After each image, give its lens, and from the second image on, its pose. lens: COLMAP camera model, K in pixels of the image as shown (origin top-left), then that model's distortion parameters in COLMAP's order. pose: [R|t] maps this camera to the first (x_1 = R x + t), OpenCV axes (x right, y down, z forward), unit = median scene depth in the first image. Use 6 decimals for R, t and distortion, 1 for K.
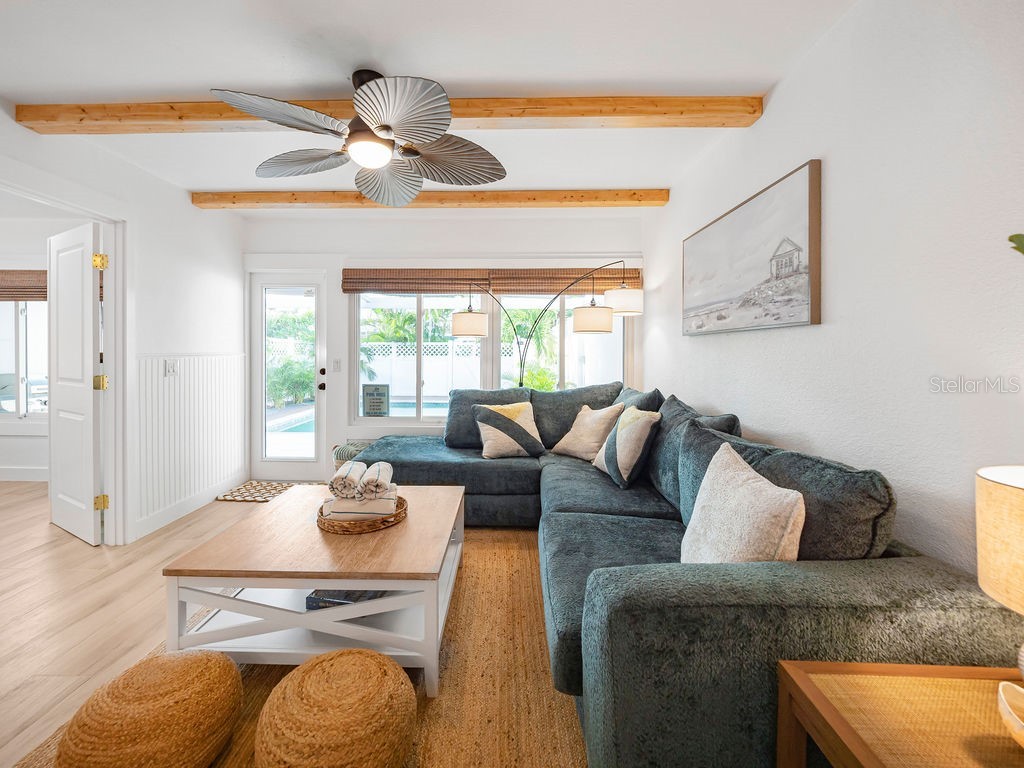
lens RADIAL K [[428.1, 0, 502.4], [0, 428.1, 355.7], [0, 0, 1]] dist [-0.001404, -0.004095]
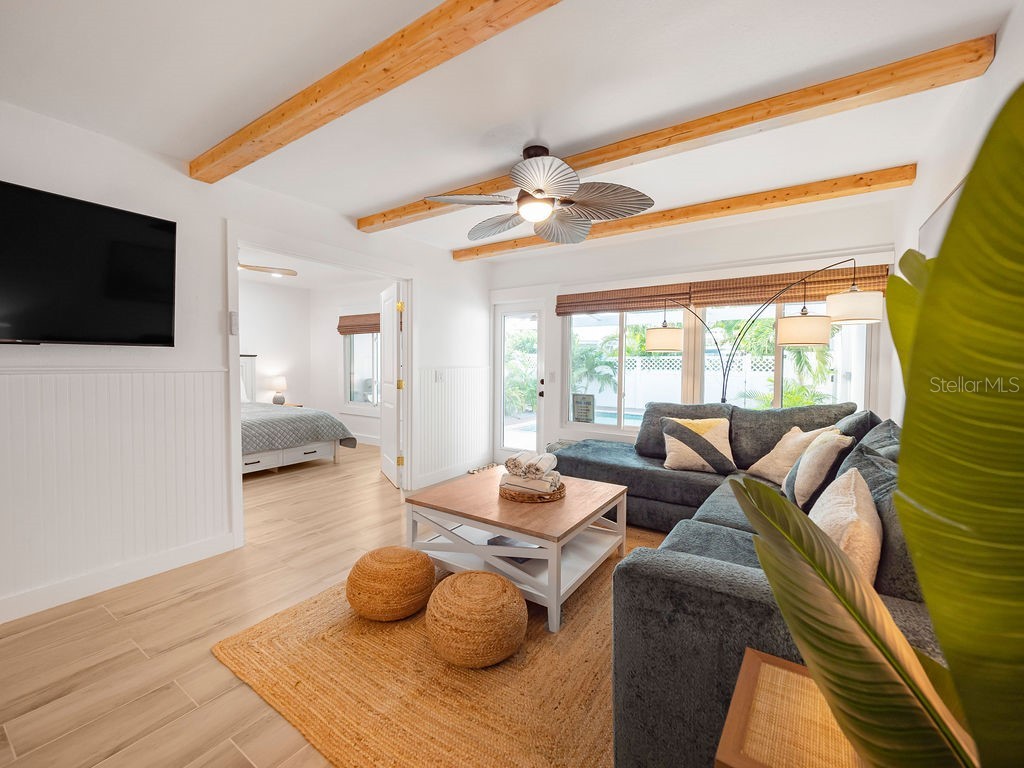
lens RADIAL K [[428.1, 0, 515.3], [0, 428.1, 376.7], [0, 0, 1]] dist [-0.001404, -0.004095]
pose [[0.841785, 0.018851, -0.539483, 0.199255], [-0.010141, 0.999766, 0.019111, 0.000490], [0.539717, -0.010617, 0.841779, -0.069222]]
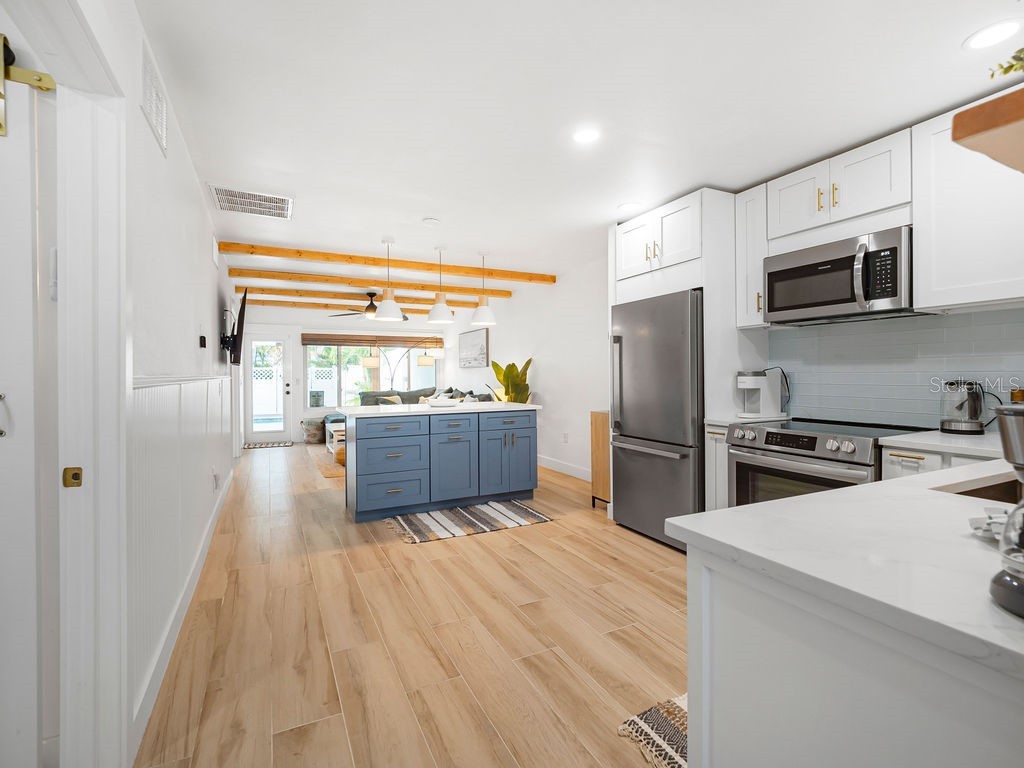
lens RADIAL K [[476.9, 0, 521.4], [0, 476.9, 367.4], [0, 0, 1]] dist [0.003943, 0.000102]
pose [[0.868713, 0.000835, 0.495314, -0.687682], [0.012457, 0.999645, -0.023534, 0.026374], [-0.495159, 0.026614, 0.868395, -1.705063]]
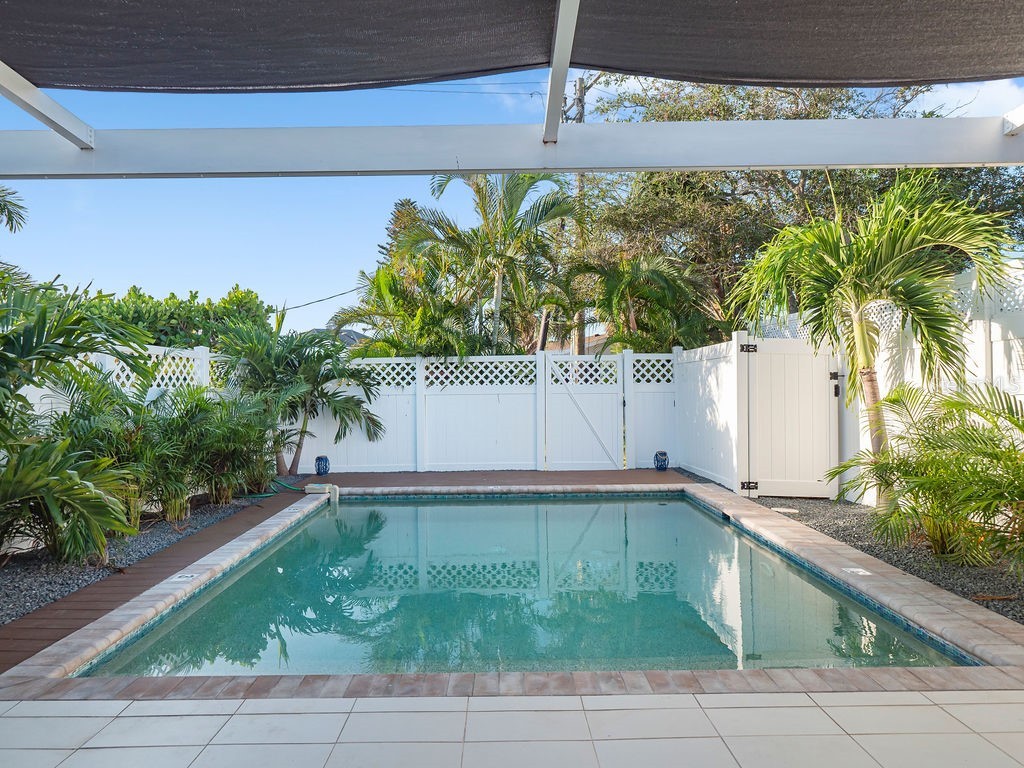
lens RADIAL K [[610.7, 0, 491.7], [0, 610.7, 386.5], [0, 0, 1]] dist [-0.016271, -0.000563]
pose [[0.999857, -0.016776, -0.002072, -0.721627], [0.016765, 0.999846, -0.005195, 0.021939], [0.002159, 0.005159, 0.999984, 1.391097]]
